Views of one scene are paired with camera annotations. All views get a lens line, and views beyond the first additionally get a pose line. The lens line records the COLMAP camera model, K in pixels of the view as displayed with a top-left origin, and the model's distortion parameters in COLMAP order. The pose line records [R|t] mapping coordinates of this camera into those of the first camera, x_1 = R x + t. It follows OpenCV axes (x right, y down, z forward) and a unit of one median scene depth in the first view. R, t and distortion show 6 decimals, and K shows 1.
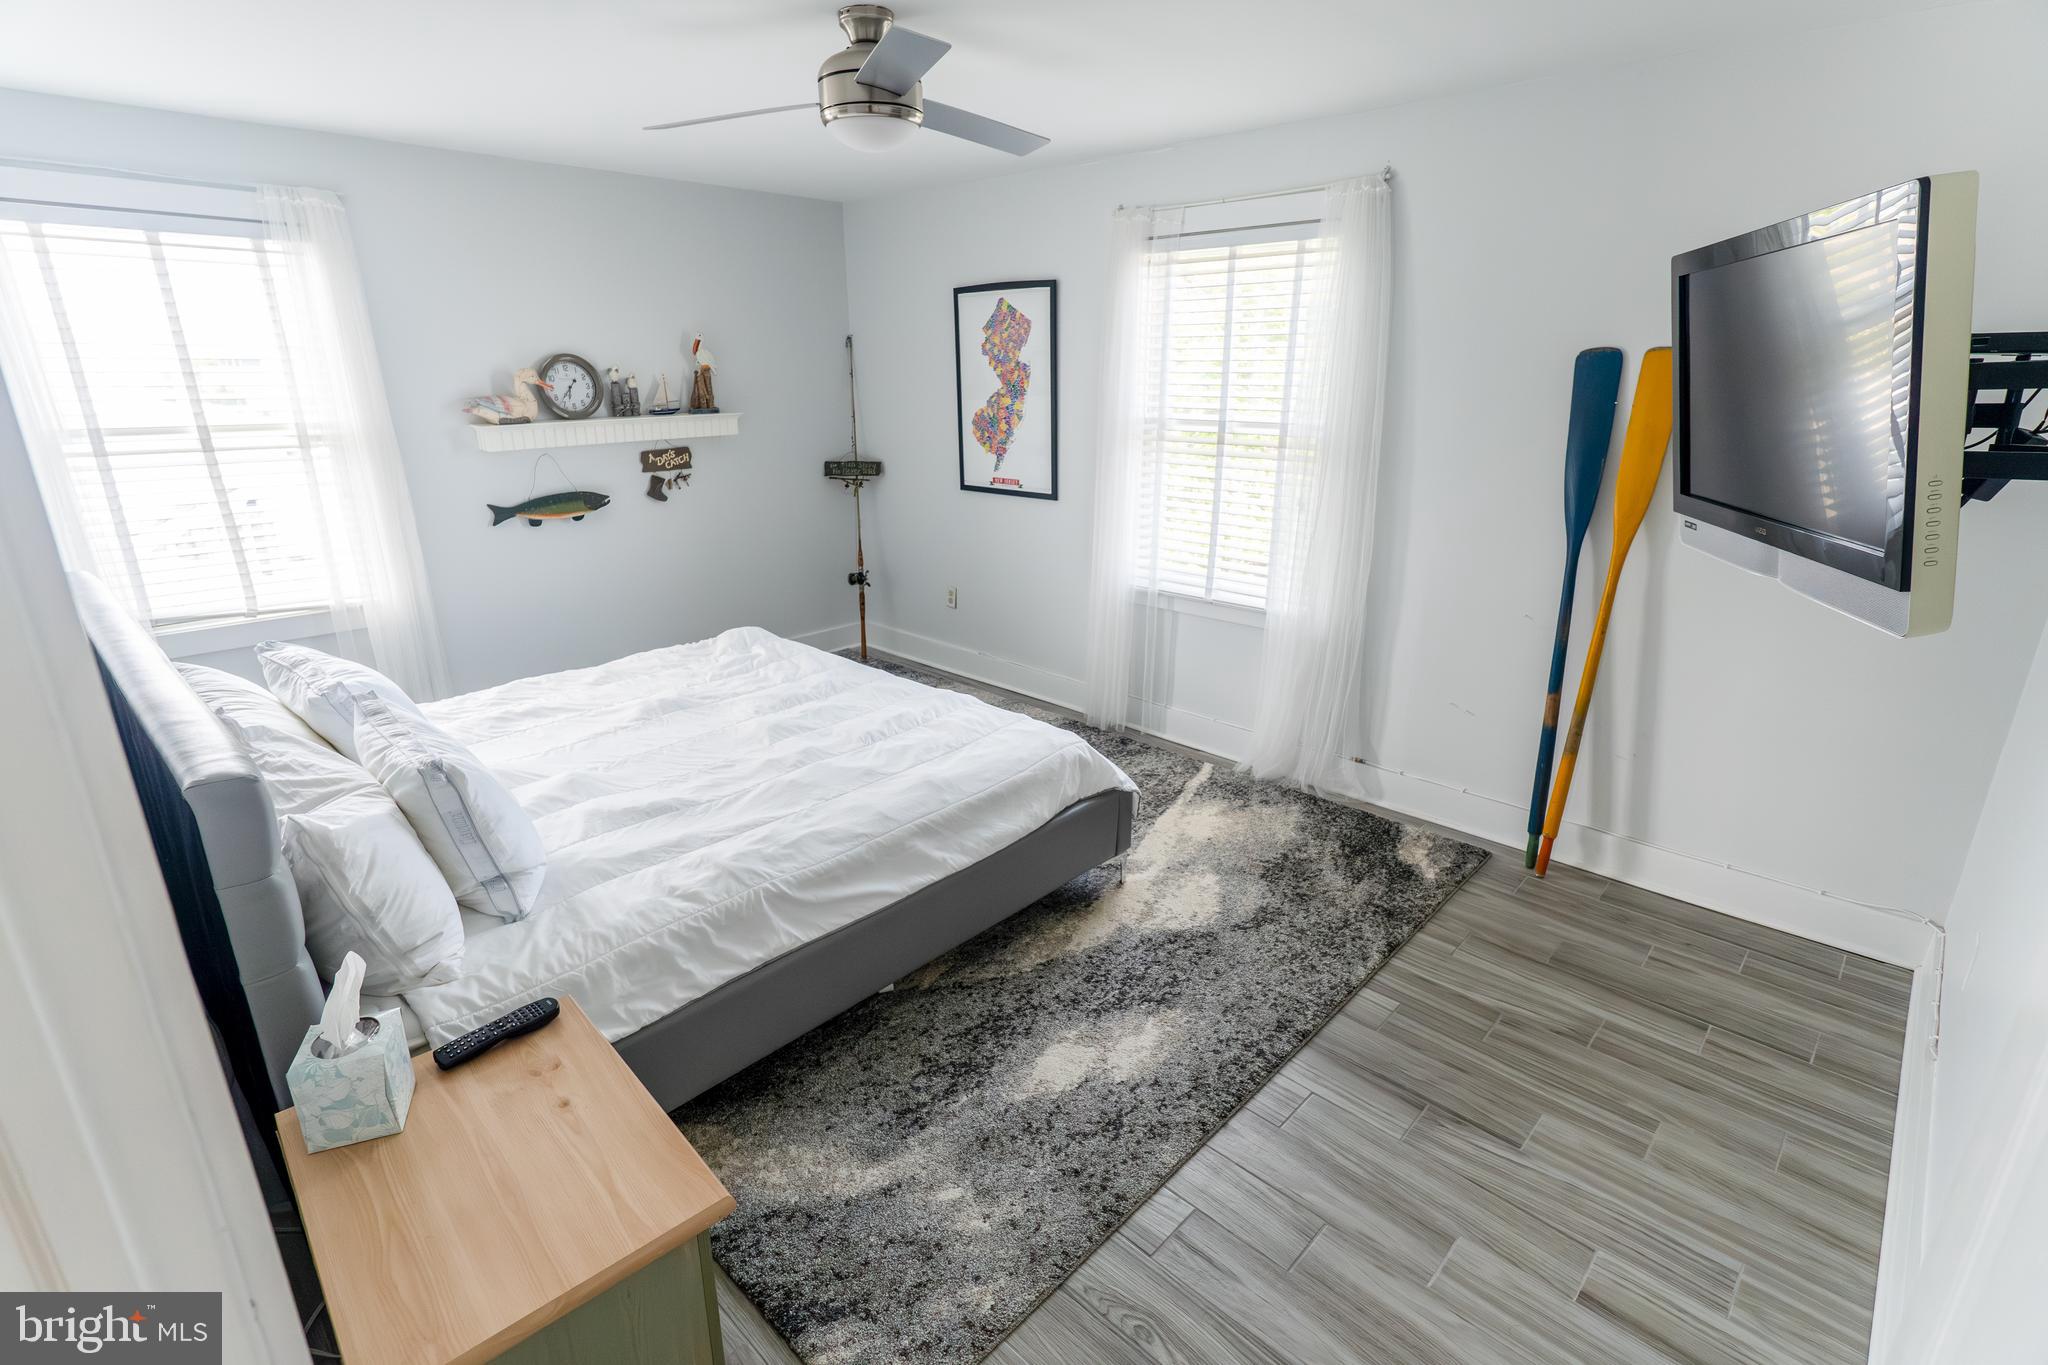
lens RADIAL K [[960.6, 0, 1018.5], [0, 960.6, 687.5], [0, 0, 1]] dist [-0.006363, 0.000438]
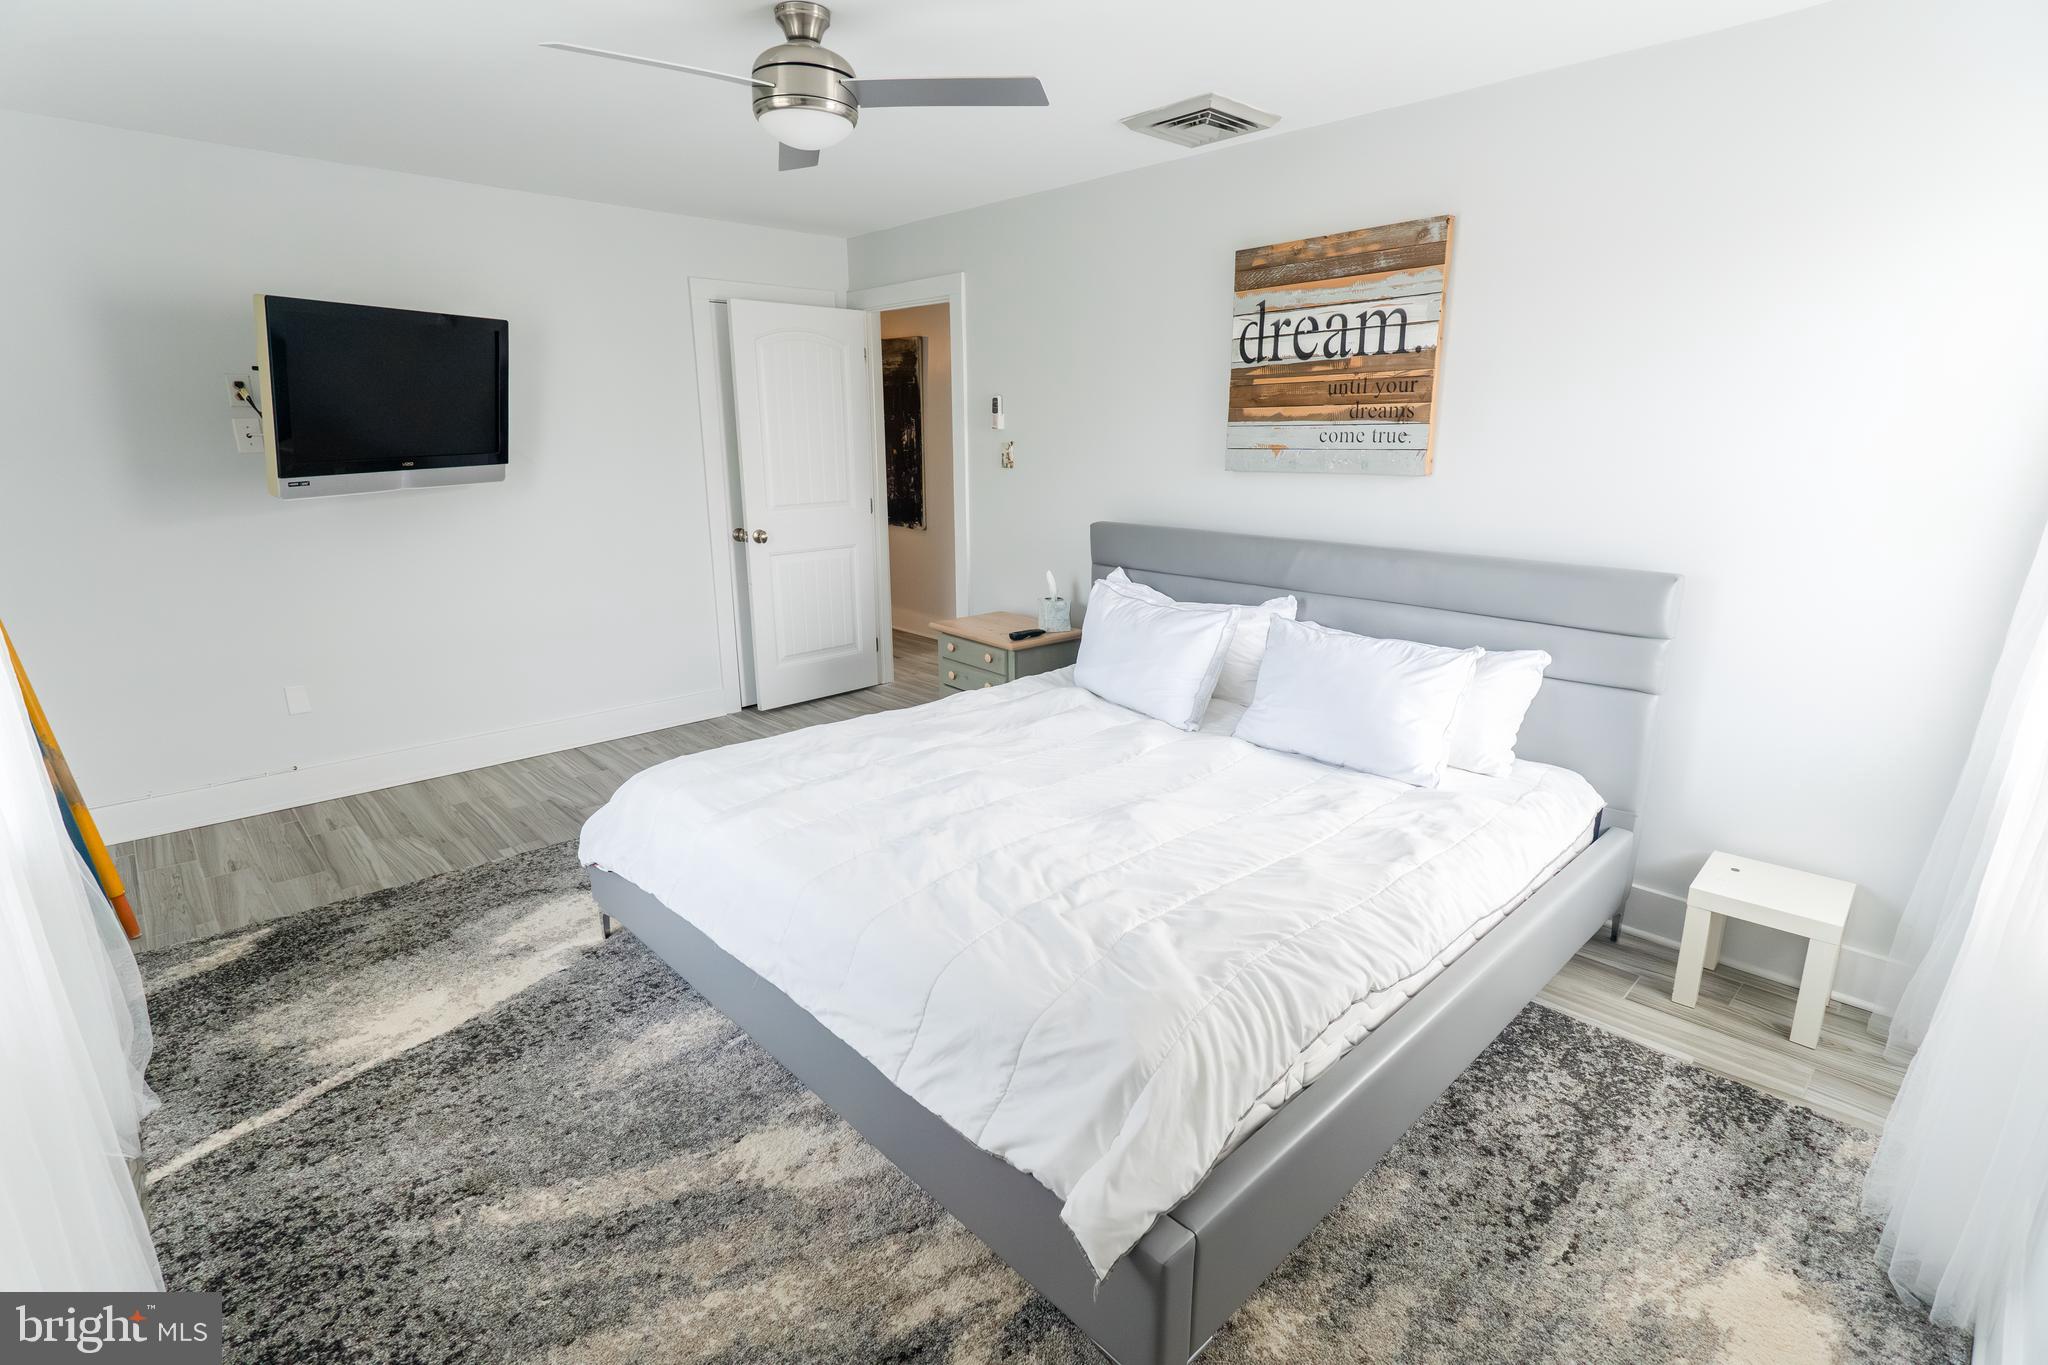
lens RADIAL K [[960.6, 0, 1028.9], [0, 960.6, 683.2], [0, 0, 1]] dist [-0.006363, 0.000438]
pose [[-0.998824, -0.017394, 0.045250, -0.322927], [0.010507, 0.833549, 0.552346, -0.486712], [-0.047326, 0.552172, -0.832386, 1.600058]]
